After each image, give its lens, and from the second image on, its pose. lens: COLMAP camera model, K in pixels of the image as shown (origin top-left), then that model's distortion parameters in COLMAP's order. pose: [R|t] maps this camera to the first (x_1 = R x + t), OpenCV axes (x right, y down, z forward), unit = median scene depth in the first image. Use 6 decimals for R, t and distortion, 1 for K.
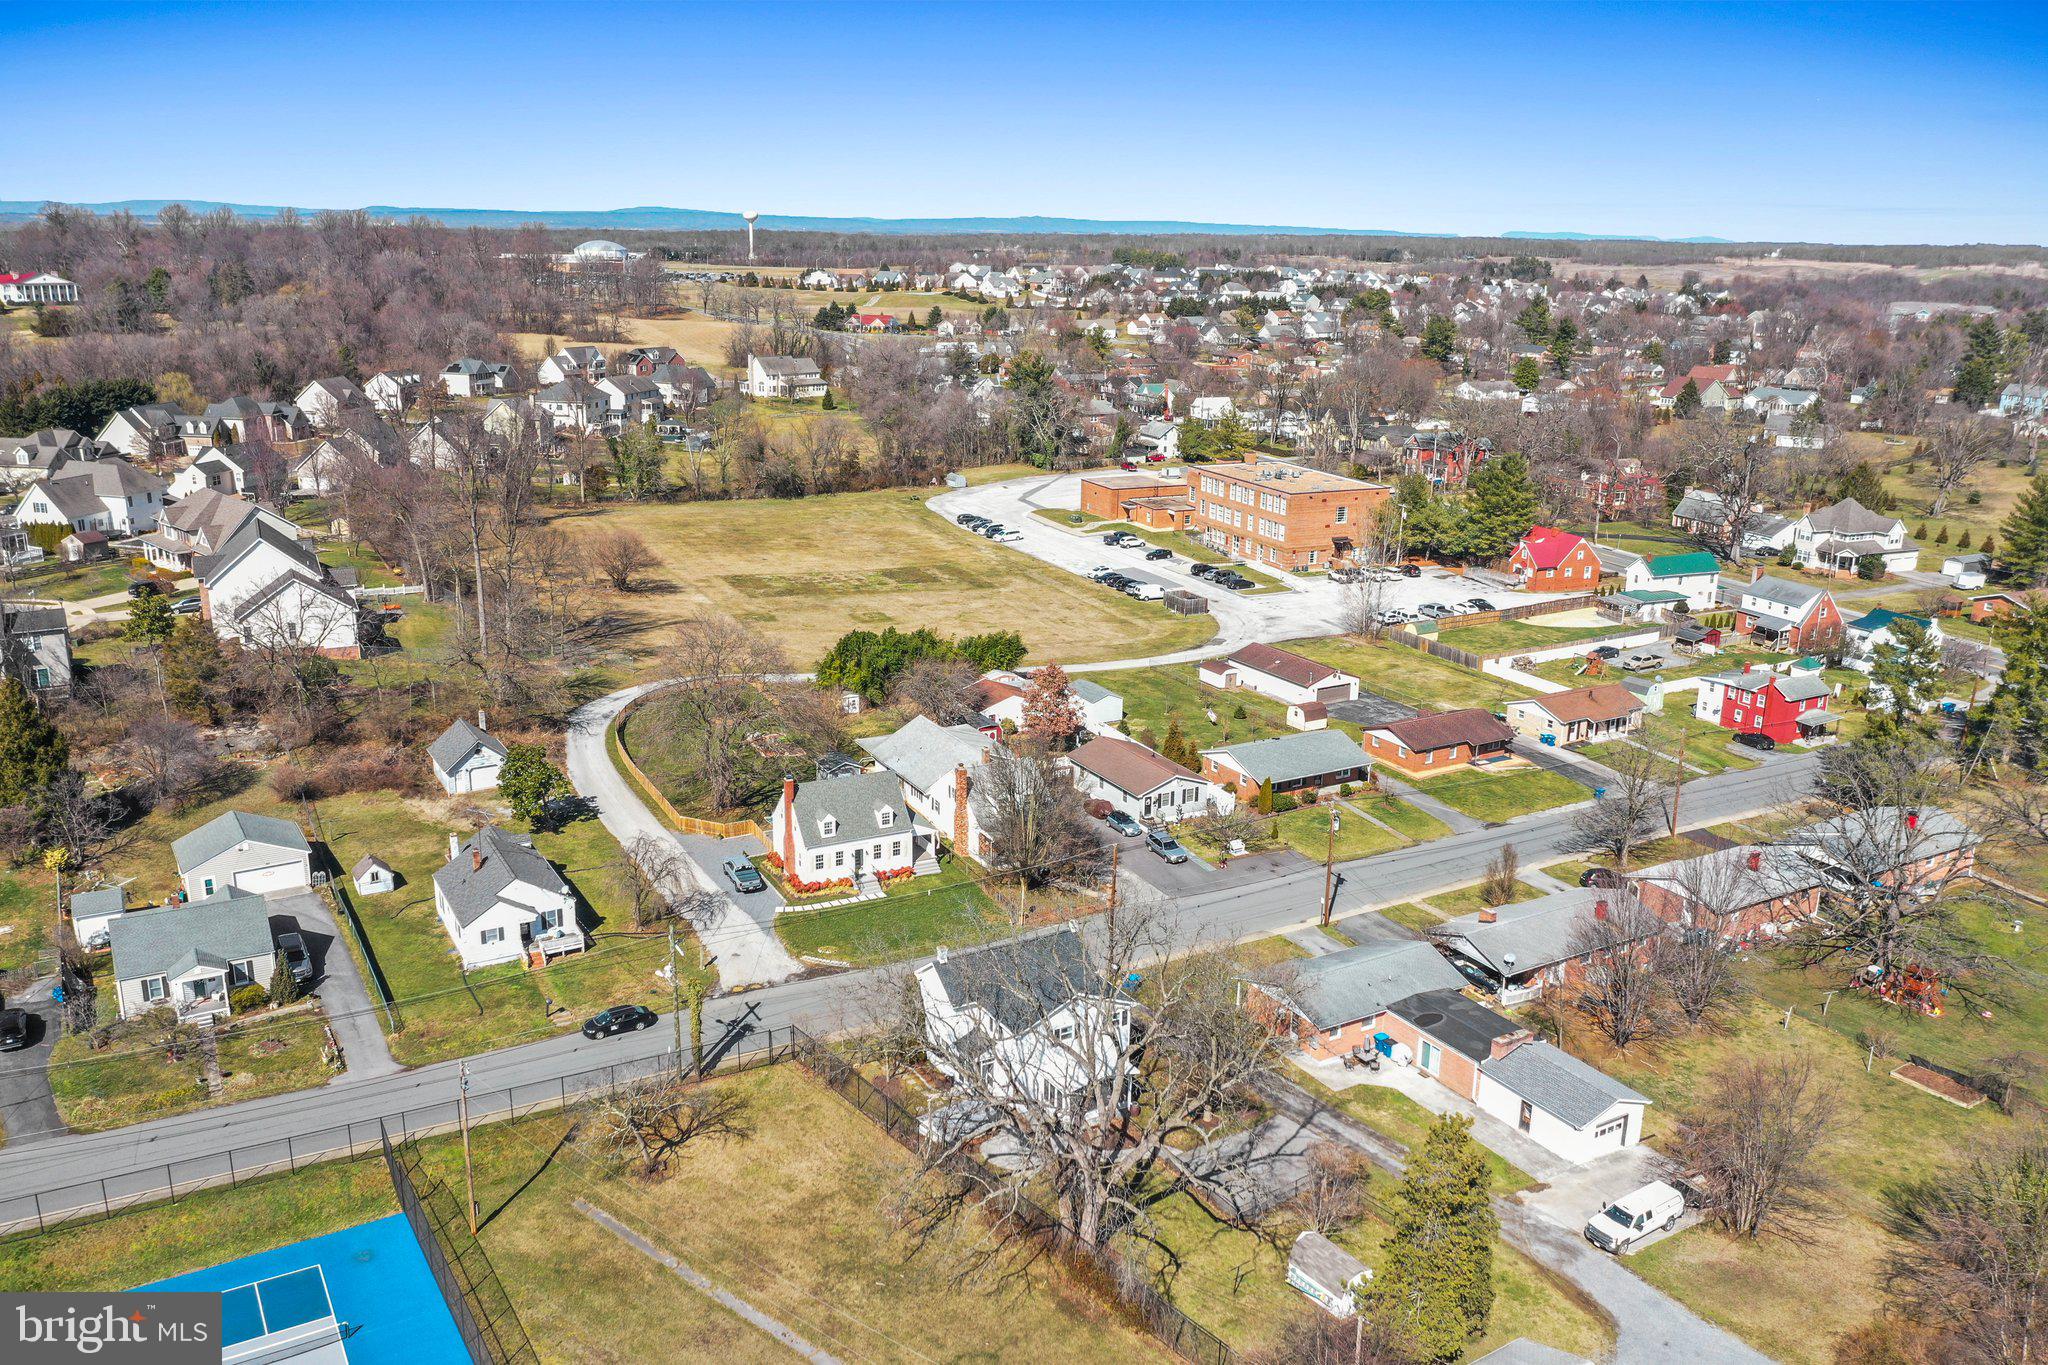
lens RADIAL K [[1606.0, 0, 1022.7], [0, 1606.0, 680.8], [0, 0, 1]] dist [-0.012248, 0.002722]
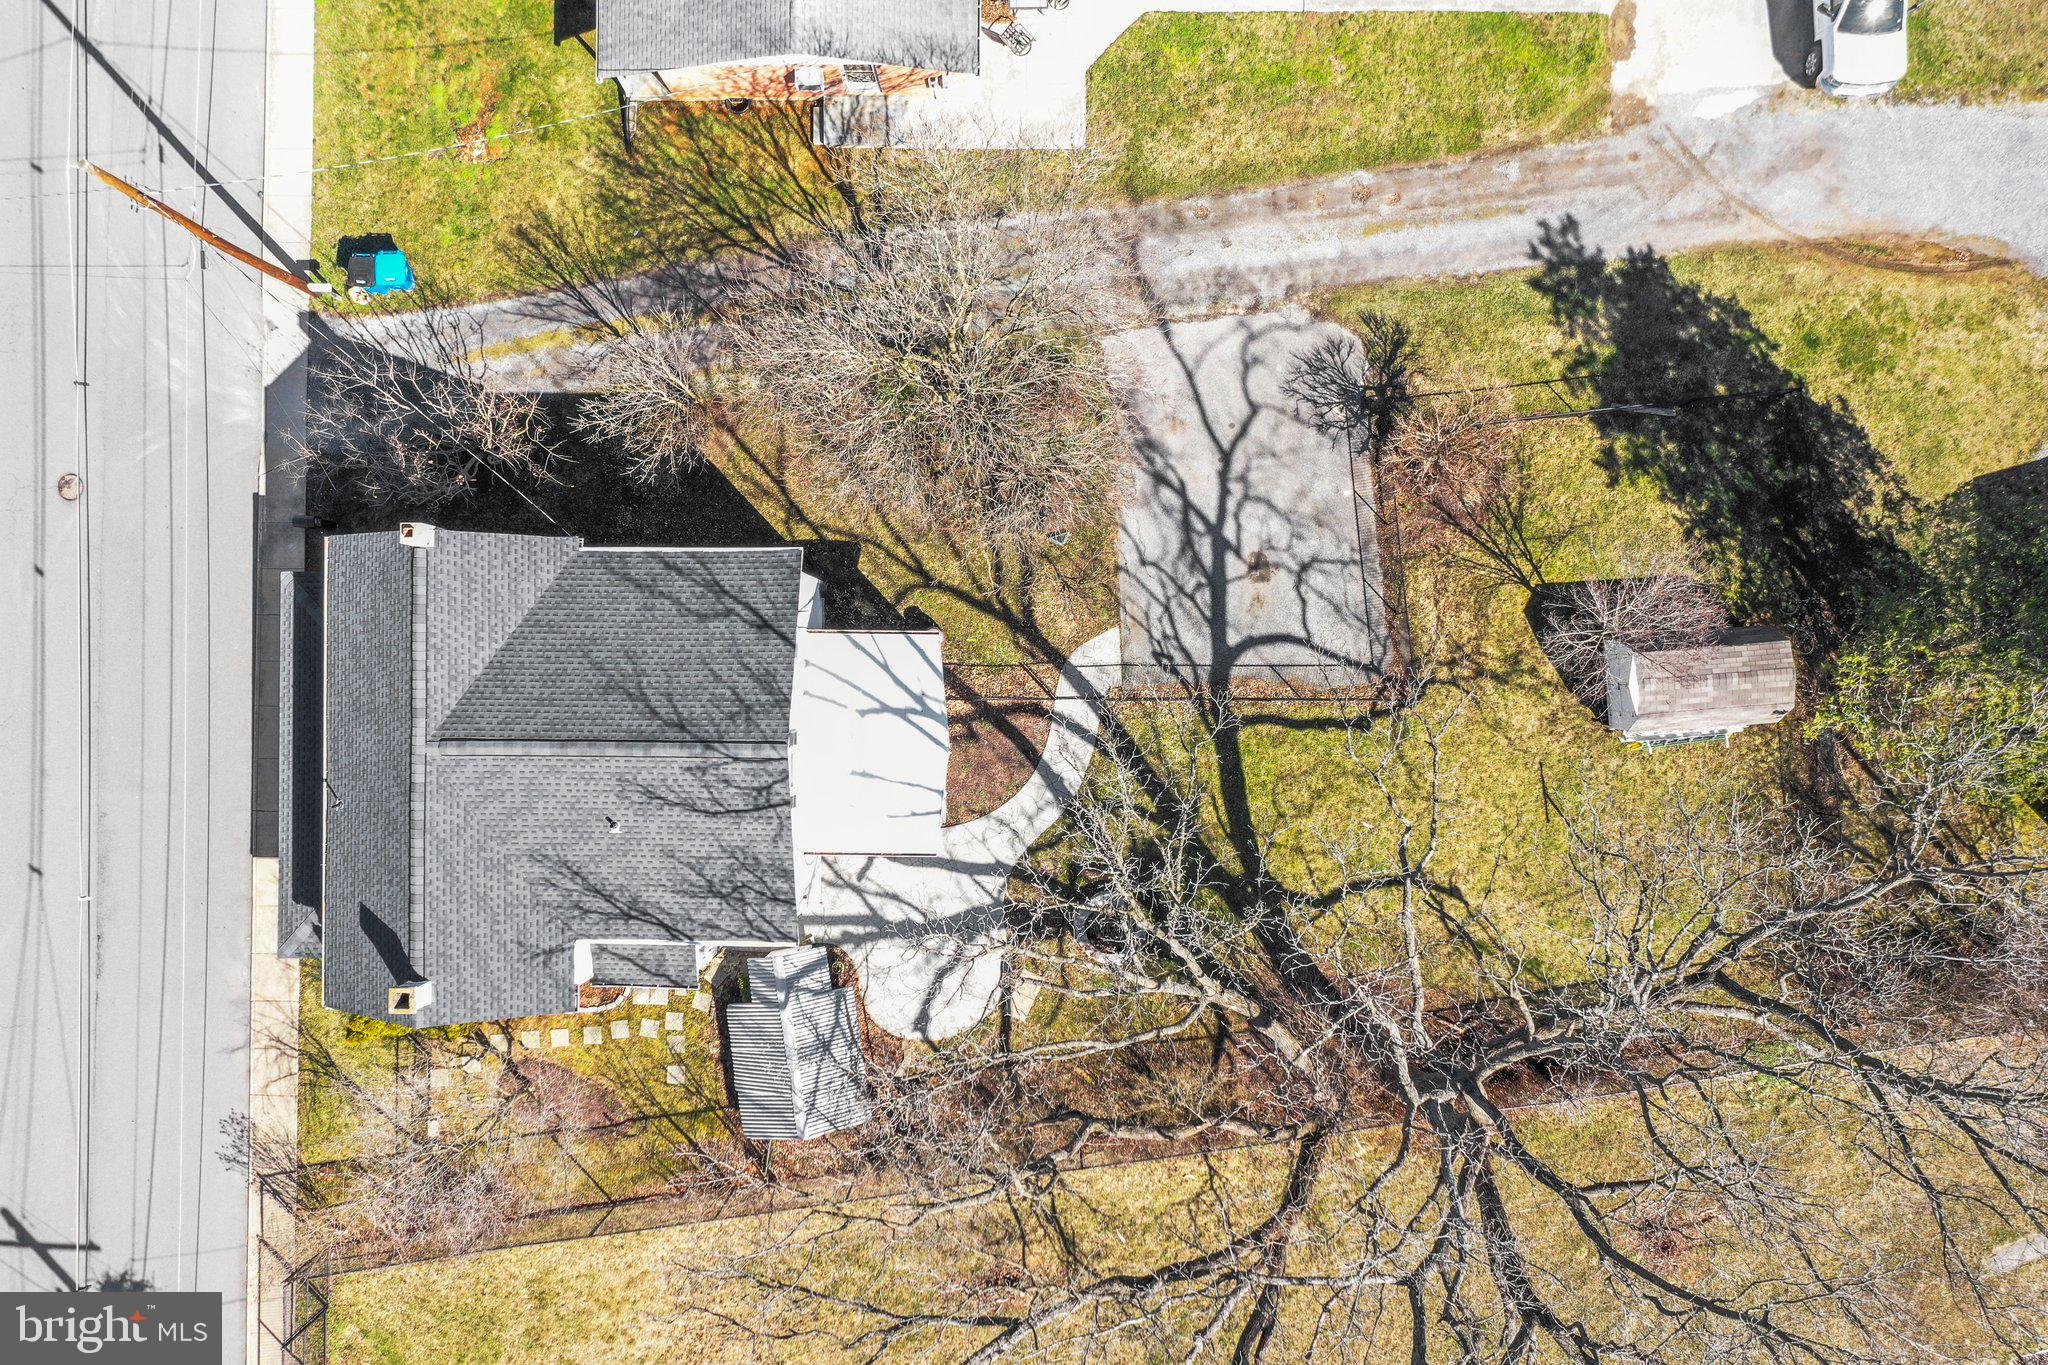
lens RADIAL K [[1606.0, 0, 1017.8], [0, 1606.0, 682.3], [0, 0, 1]] dist [-0.012248, 0.002722]
pose [[0.507767, -0.860741, -0.036033, 0.055658], [0.248866, 0.106511, 0.962663, -0.082427], [-0.824766, -0.497776, 0.268292, 0.550117]]
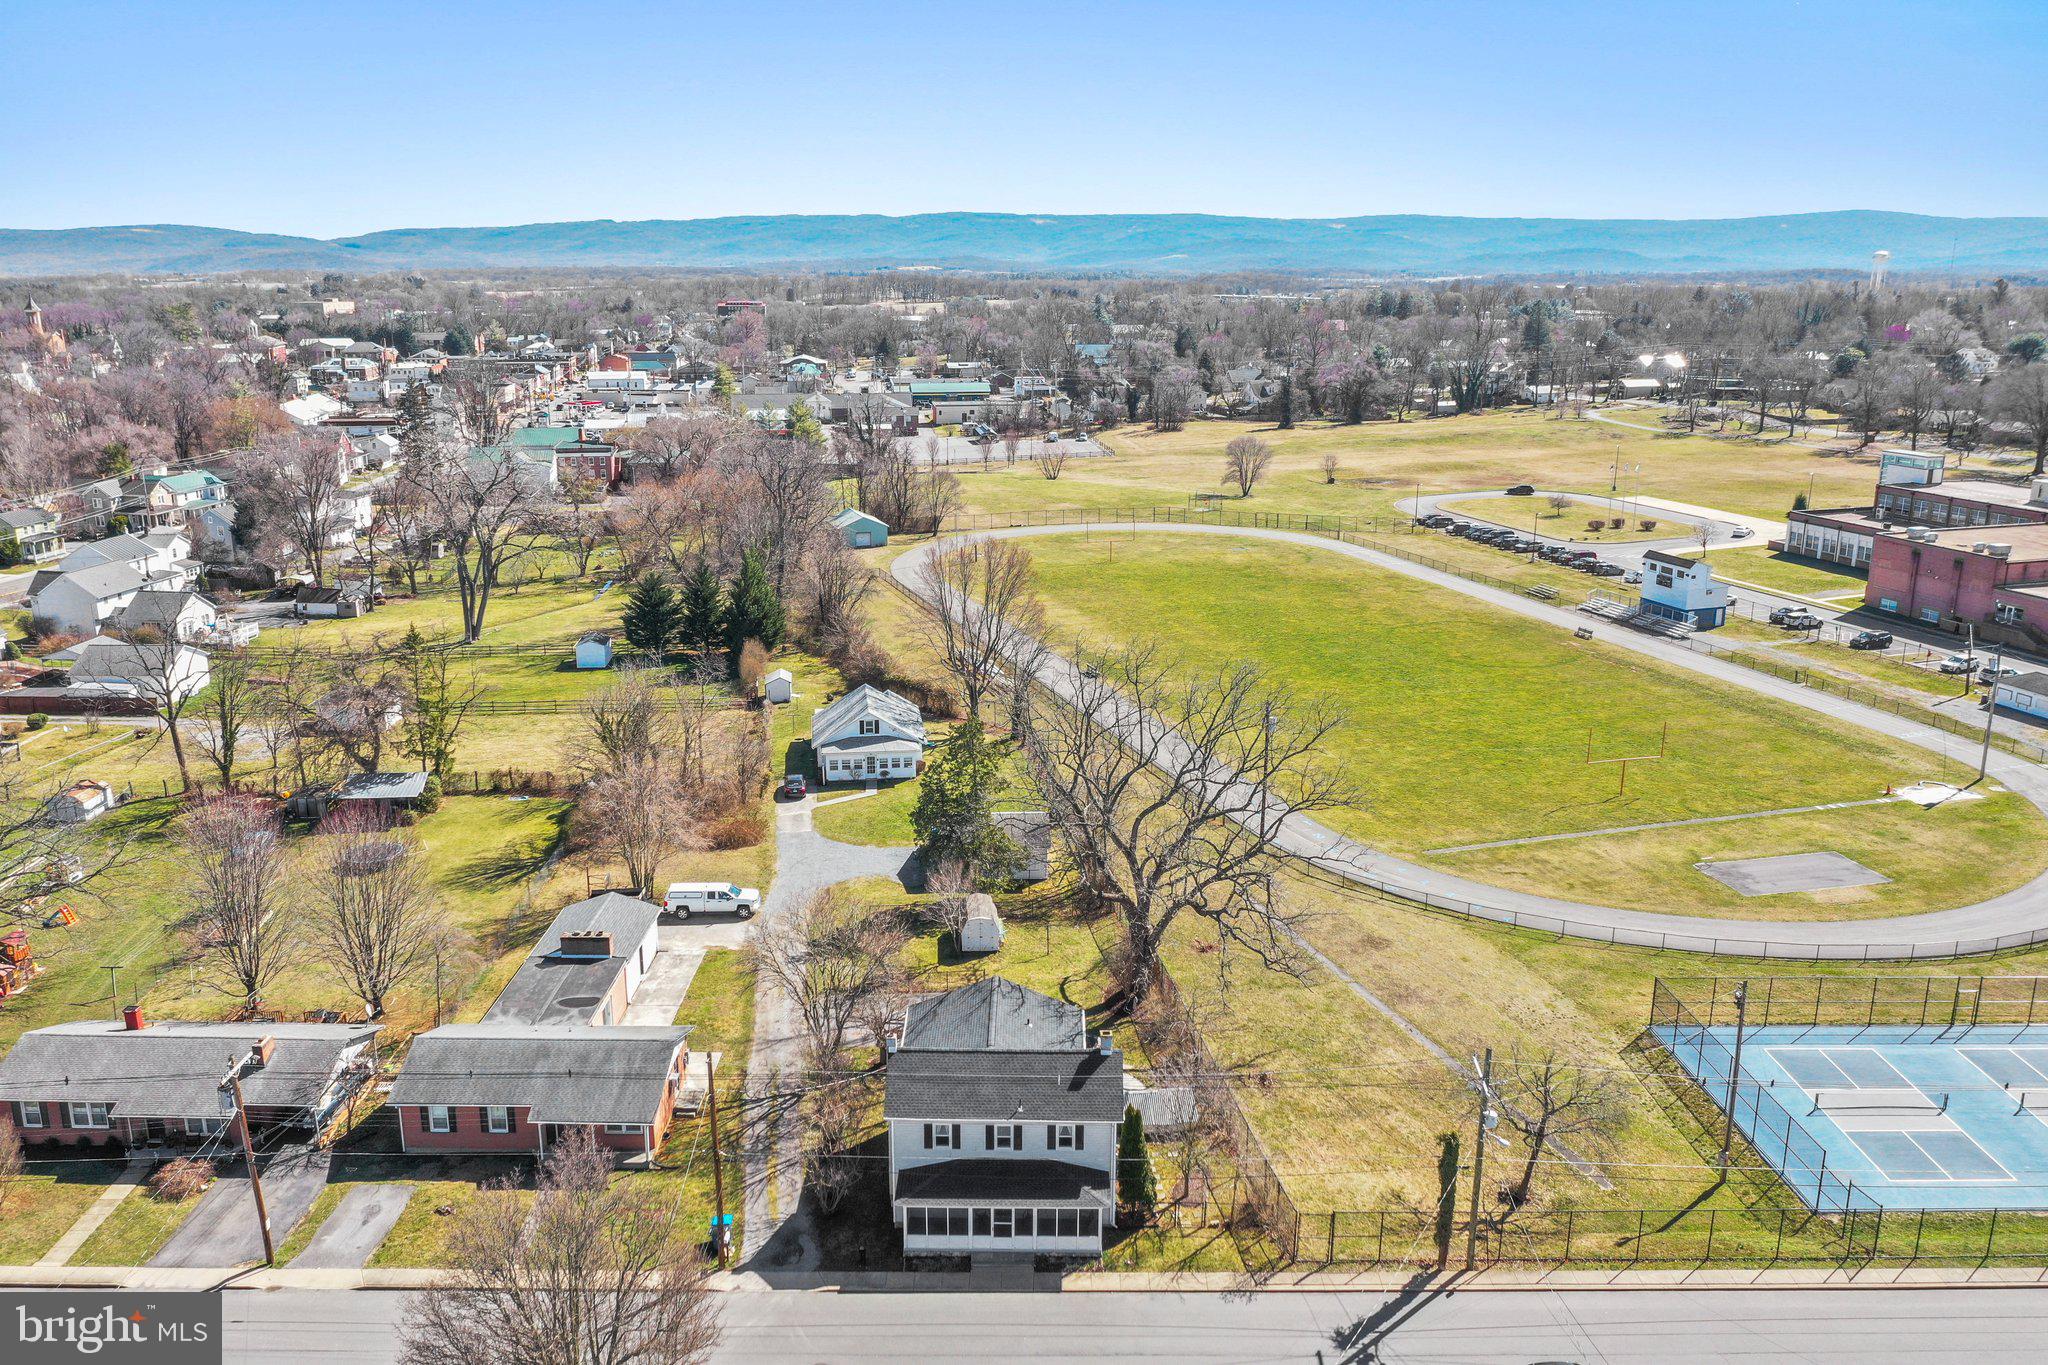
lens RADIAL K [[1606.0, 0, 1008.9], [0, 1606.0, 680.0], [0, 0, 1]] dist [-0.012248, 0.002722]
pose [[-0.855980, -0.144640, 0.496364, -0.226229], [0.129167, 0.869795, 0.476206, -0.208289], [-0.500613, 0.471736, -0.725845, 0.960364]]
